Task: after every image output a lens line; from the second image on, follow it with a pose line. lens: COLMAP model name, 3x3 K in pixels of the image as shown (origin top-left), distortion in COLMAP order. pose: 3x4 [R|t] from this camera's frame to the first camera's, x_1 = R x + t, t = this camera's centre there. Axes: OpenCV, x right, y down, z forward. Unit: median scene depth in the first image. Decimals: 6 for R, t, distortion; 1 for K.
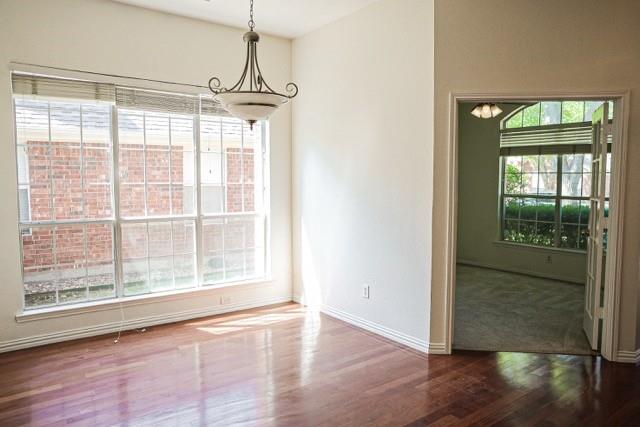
lens RADIAL K [[457.1, 0, 316.9], [0, 457.1, 212.0], [0, 0, 1]] dist [-0.051681, 0.002969]
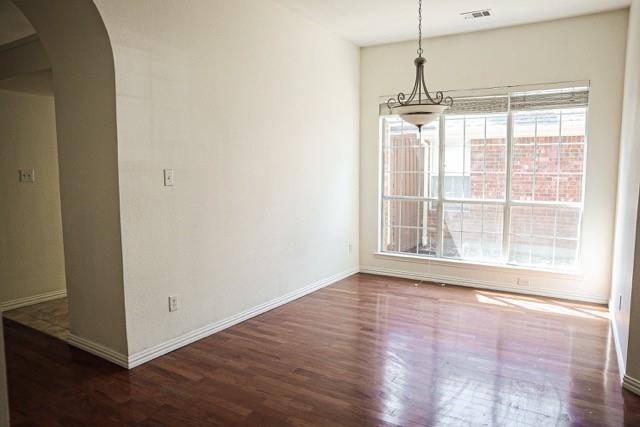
lens RADIAL K [[457.1, 0, 321.9], [0, 457.1, 212.2], [0, 0, 1]] dist [-0.051681, 0.002969]
pose [[0.372394, 0.086552, -0.924030, 0.624676], [-0.064786, 0.995637, 0.067150, -0.011891], [0.925811, 0.034858, 0.376377, 0.157612]]
